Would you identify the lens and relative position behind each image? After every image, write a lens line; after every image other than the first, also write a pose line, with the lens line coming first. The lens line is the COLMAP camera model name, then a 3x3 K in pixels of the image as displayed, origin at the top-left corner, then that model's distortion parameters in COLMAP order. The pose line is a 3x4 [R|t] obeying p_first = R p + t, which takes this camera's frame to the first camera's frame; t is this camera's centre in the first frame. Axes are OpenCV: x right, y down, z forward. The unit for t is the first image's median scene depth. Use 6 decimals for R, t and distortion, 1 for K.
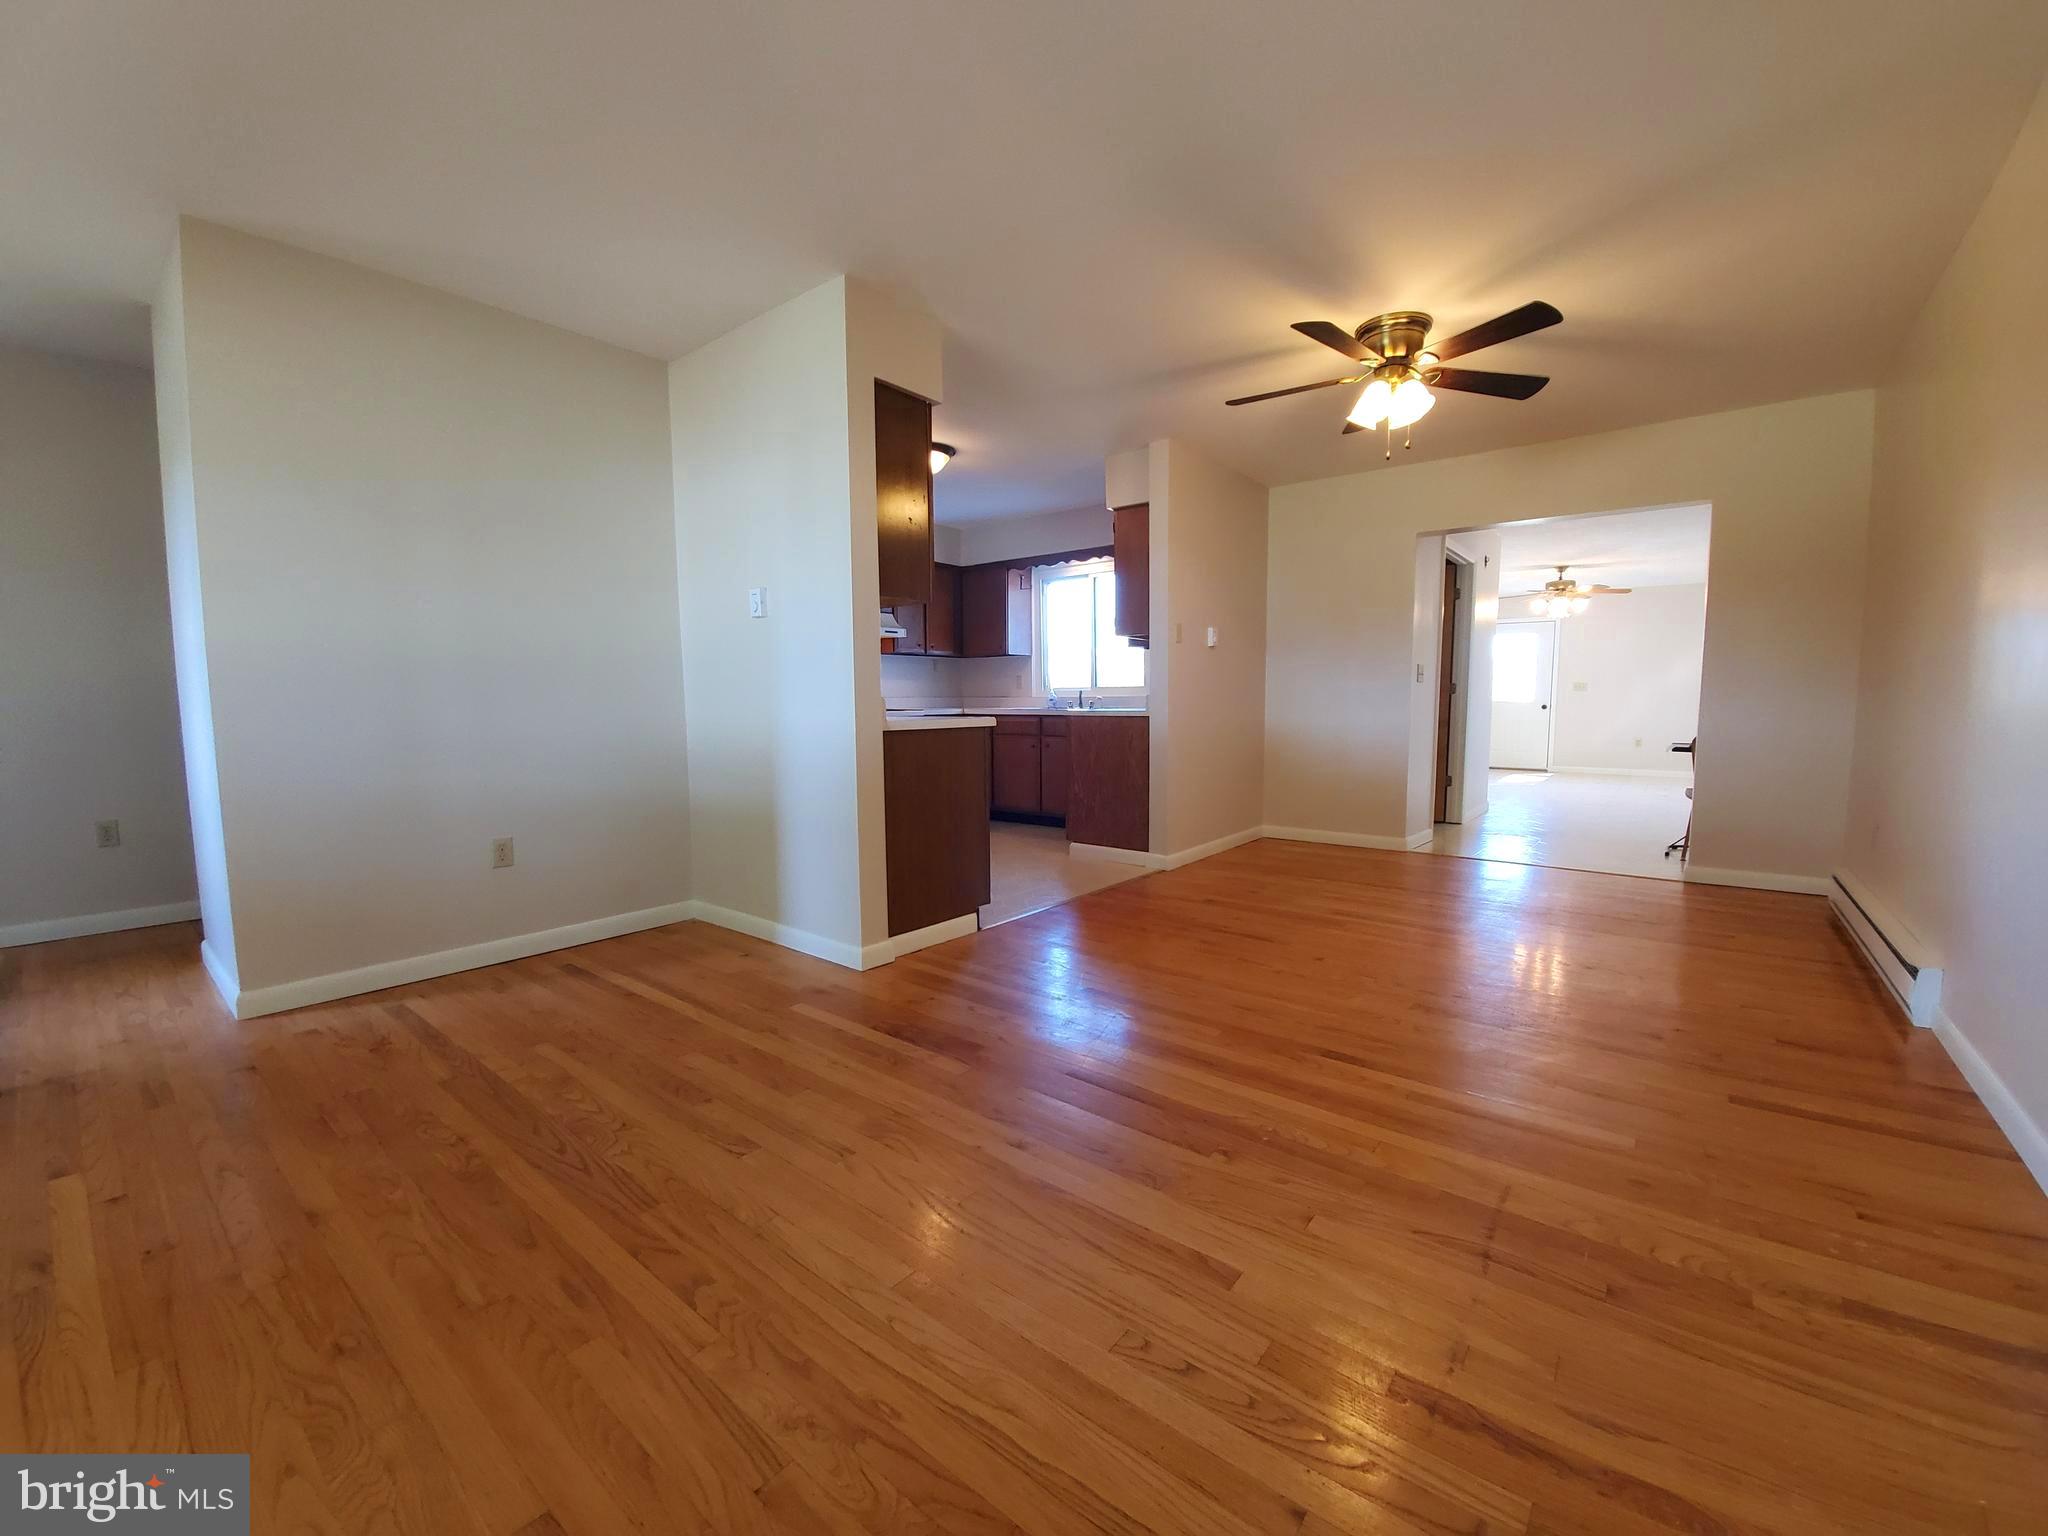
lens RADIAL K [[815.5, 0, 1053.2], [0, 815.5, 767.2], [0, 0, 1]] dist [0.010836, -0.013899]
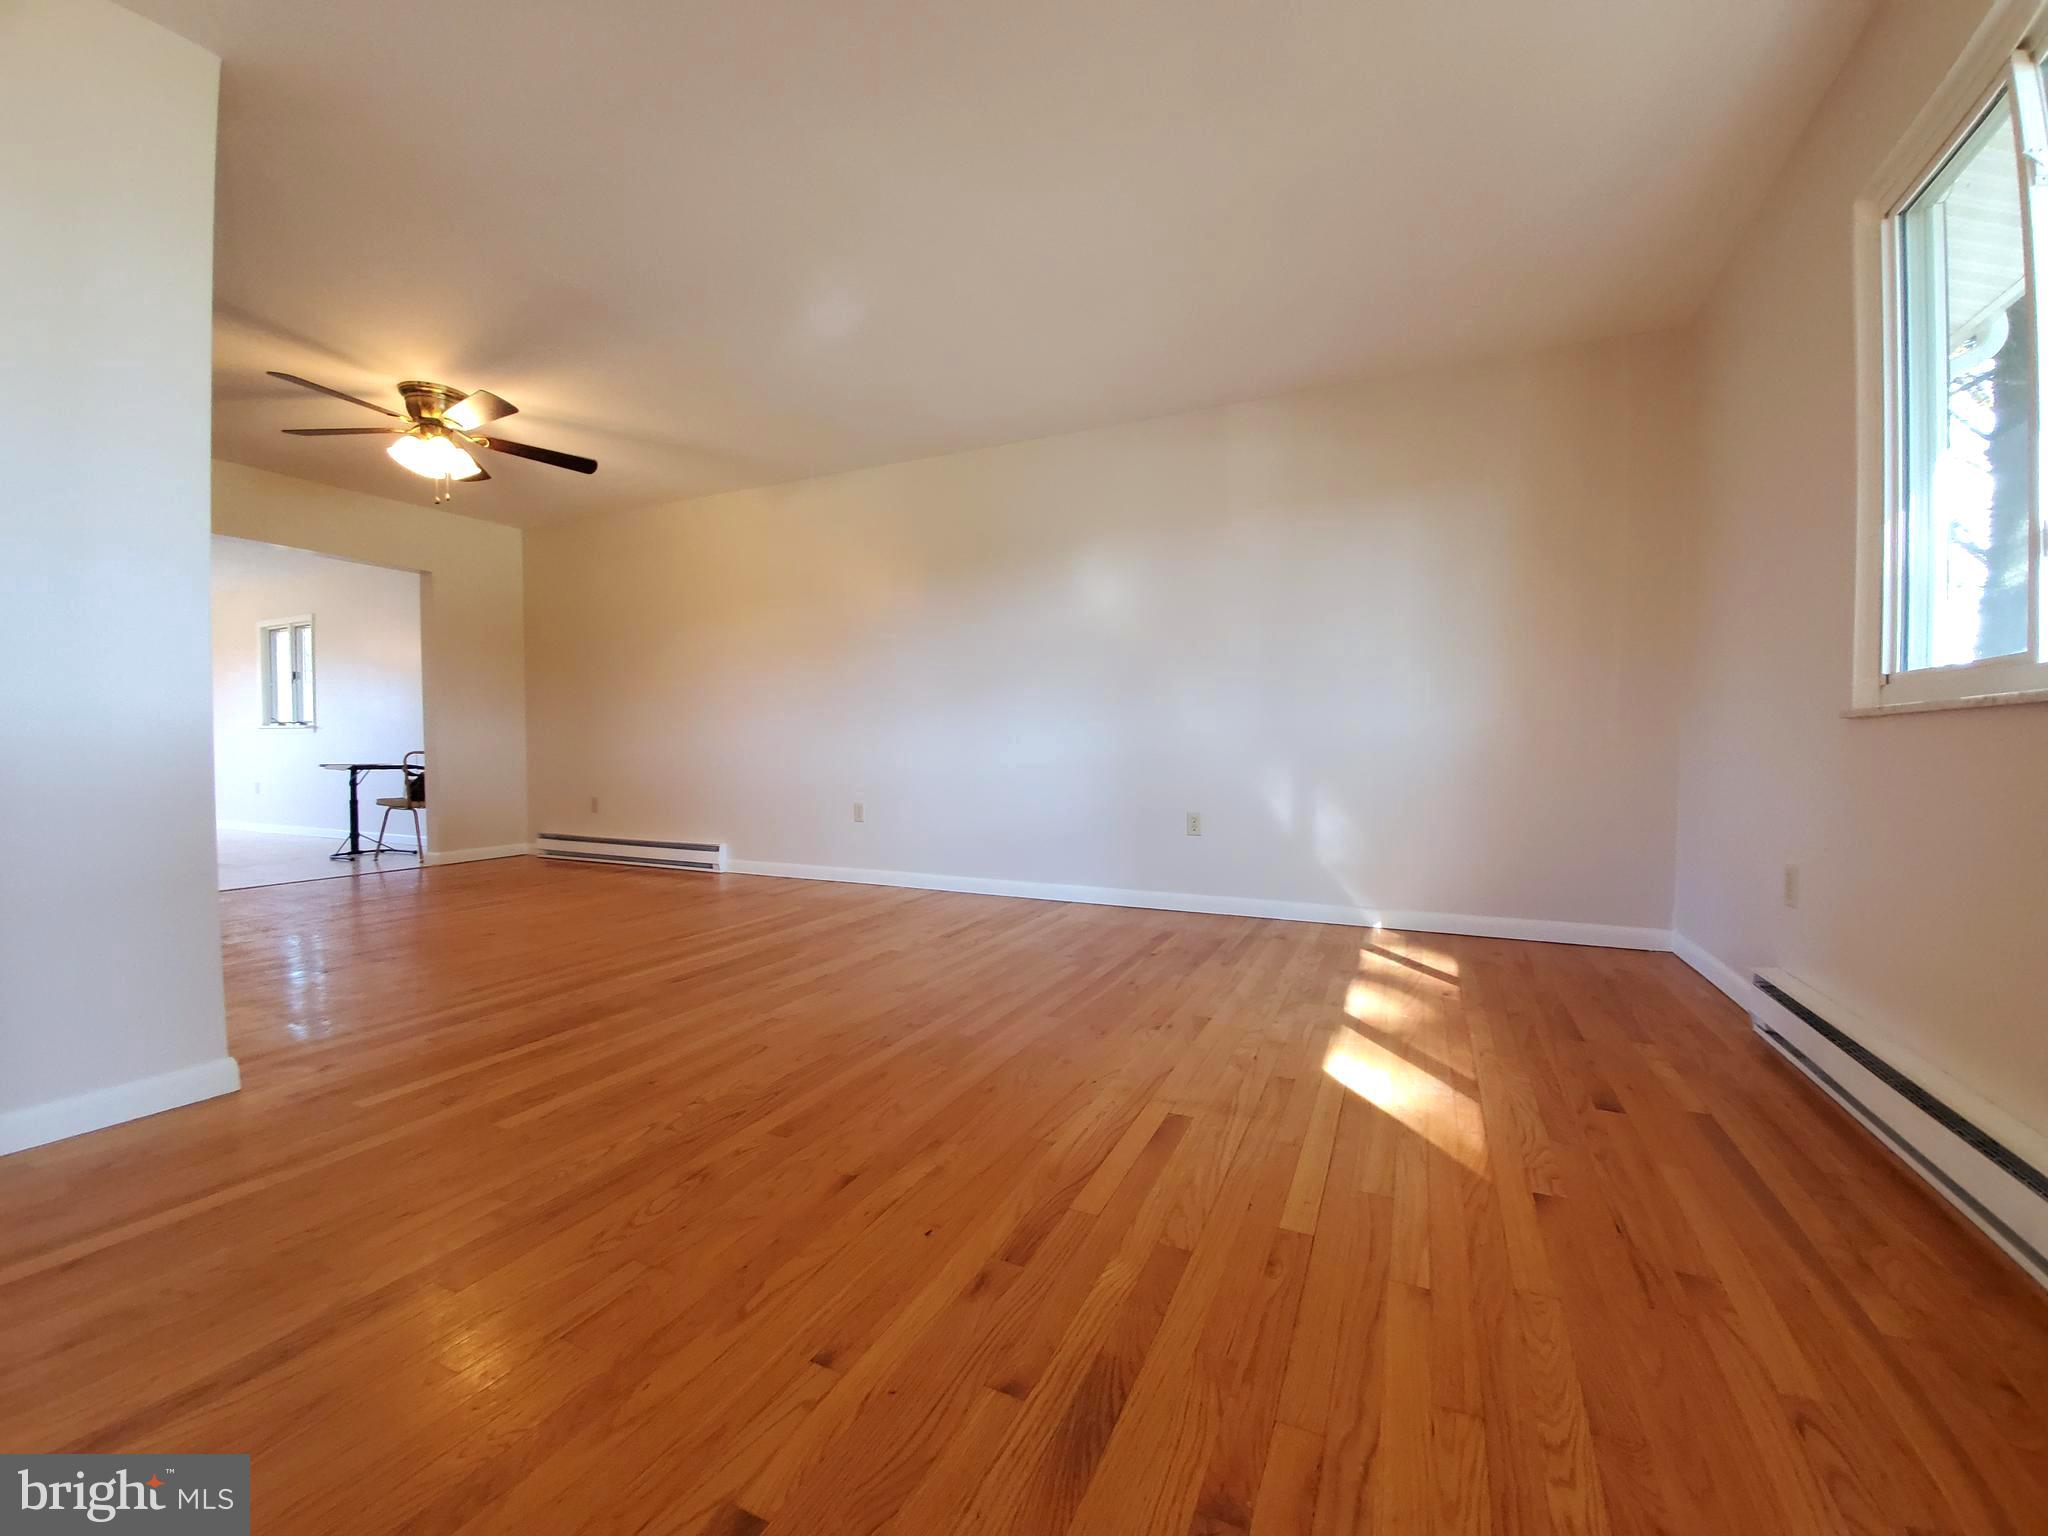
lens RADIAL K [[814.9, 0, 1033.8], [0, 814.9, 767.9], [0, 0, 1]] dist [-0.021068, -0.000082]
pose [[-0.213858, -0.022555, 0.976604, -0.907972], [0.079920, 0.995978, 0.040503, 0.015511], [-0.973590, 0.086712, -0.211195, 0.445944]]
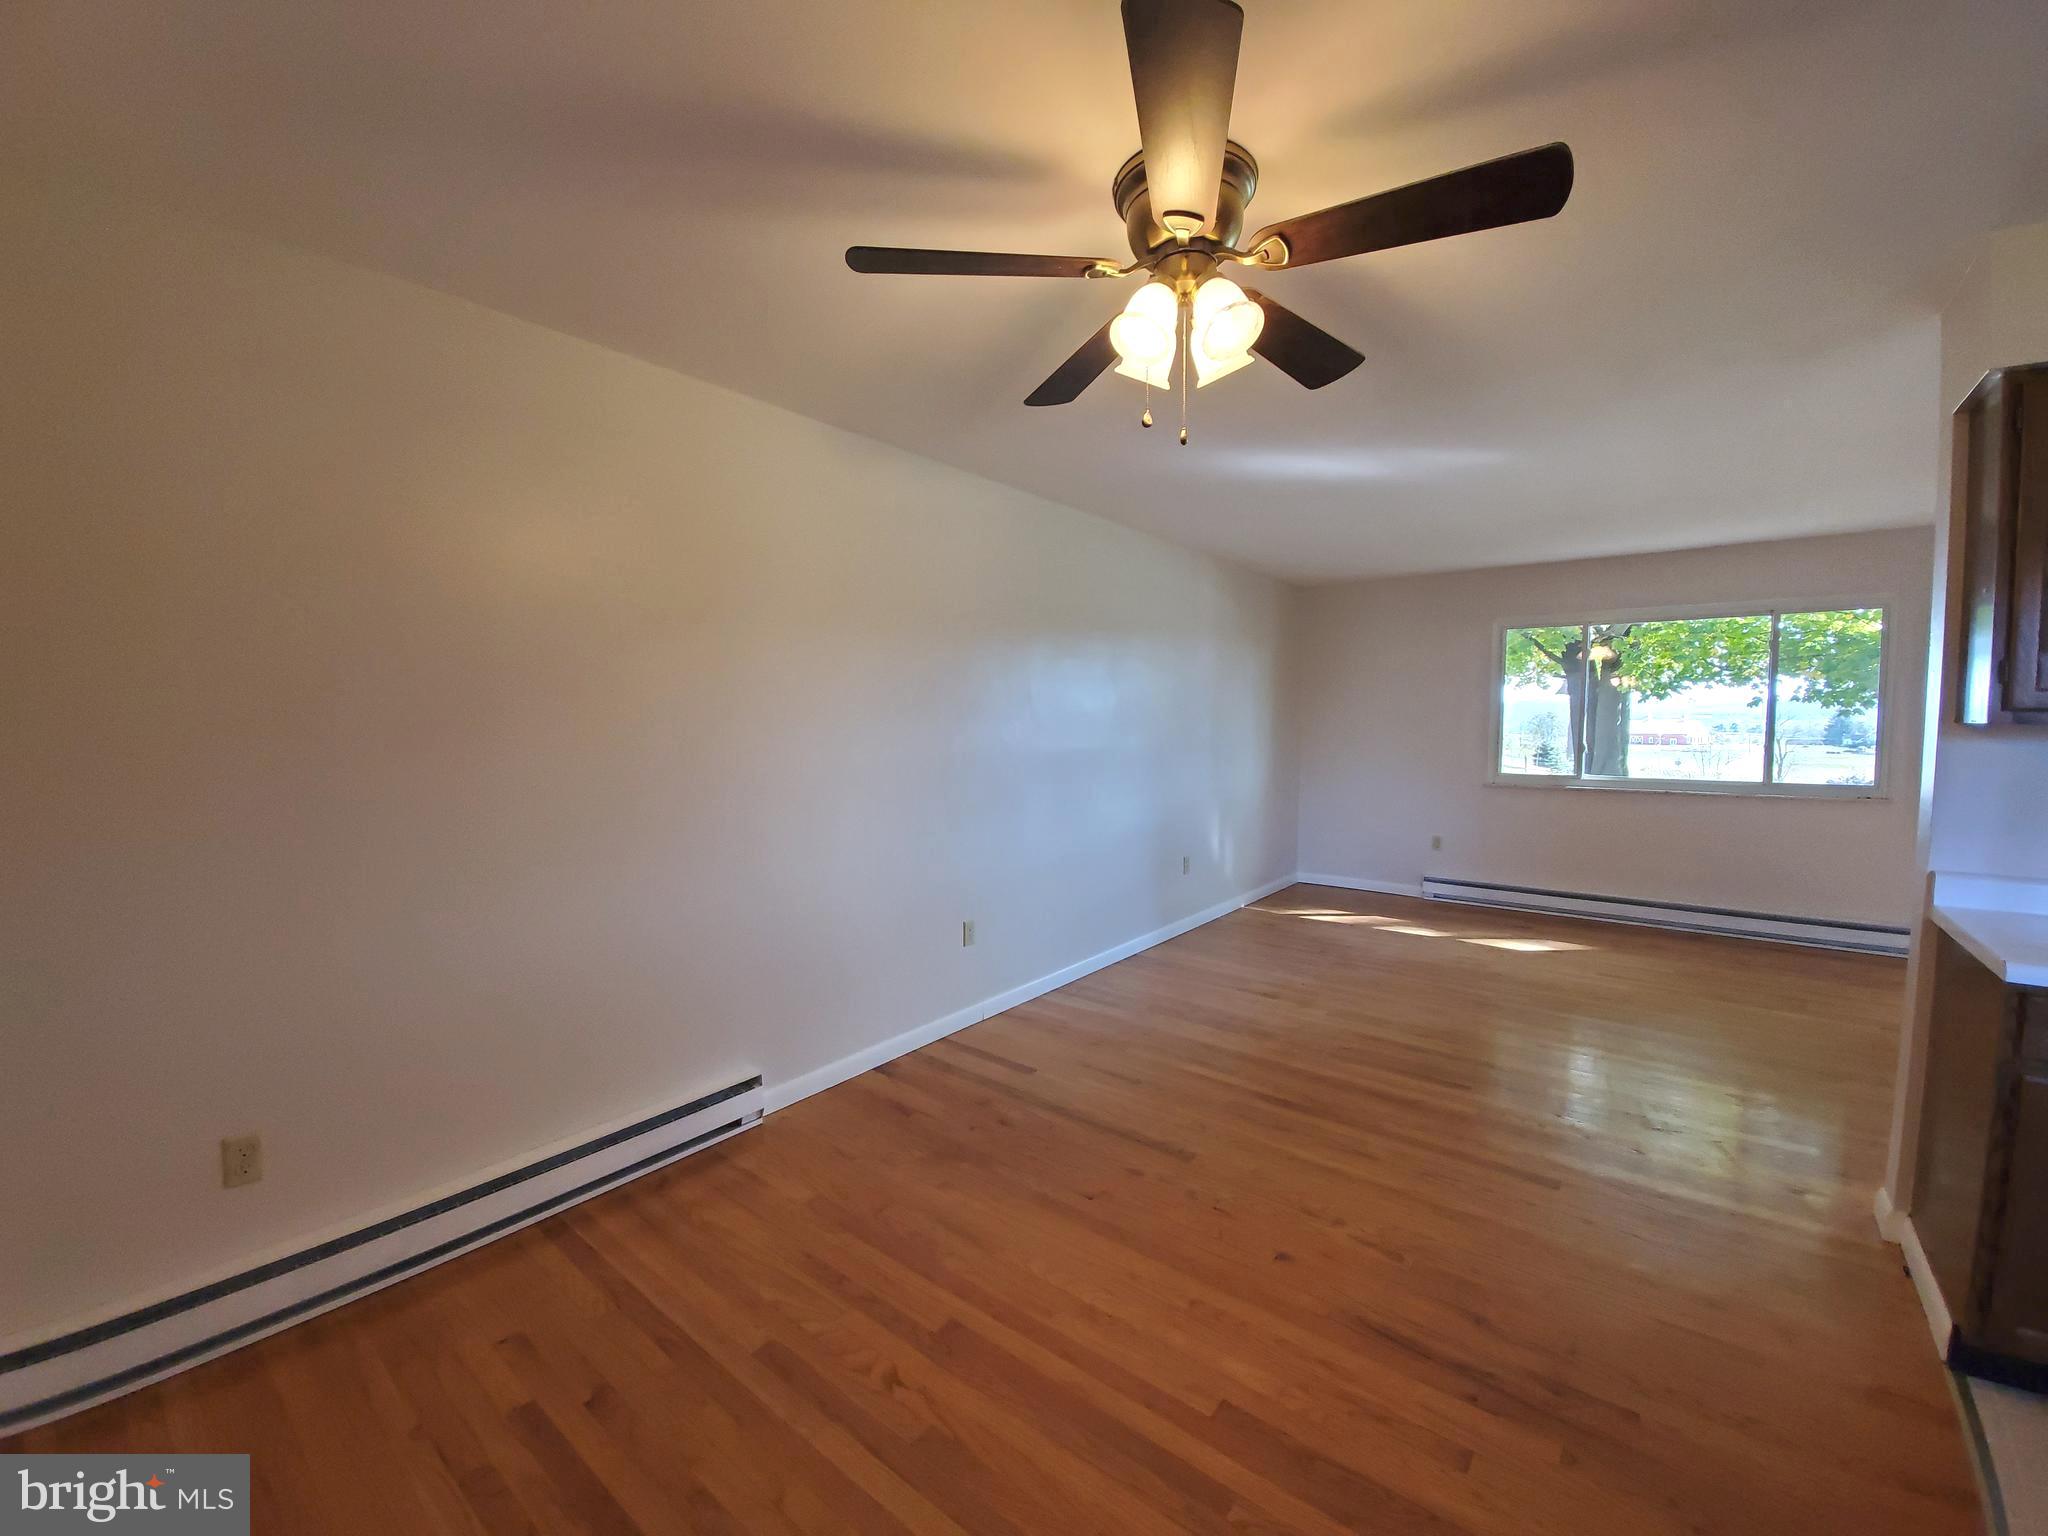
lens RADIAL K [[814.9, 0, 1033.8], [0, 814.9, 767.9], [0, 0, 1]] dist [-0.021068, -0.000082]
pose [[-0.999851, 0.009163, 0.014611, 0.489512], [0.011159, 0.989662, 0.142984, -0.251663], [-0.013150, 0.143126, -0.989617, 1.516892]]
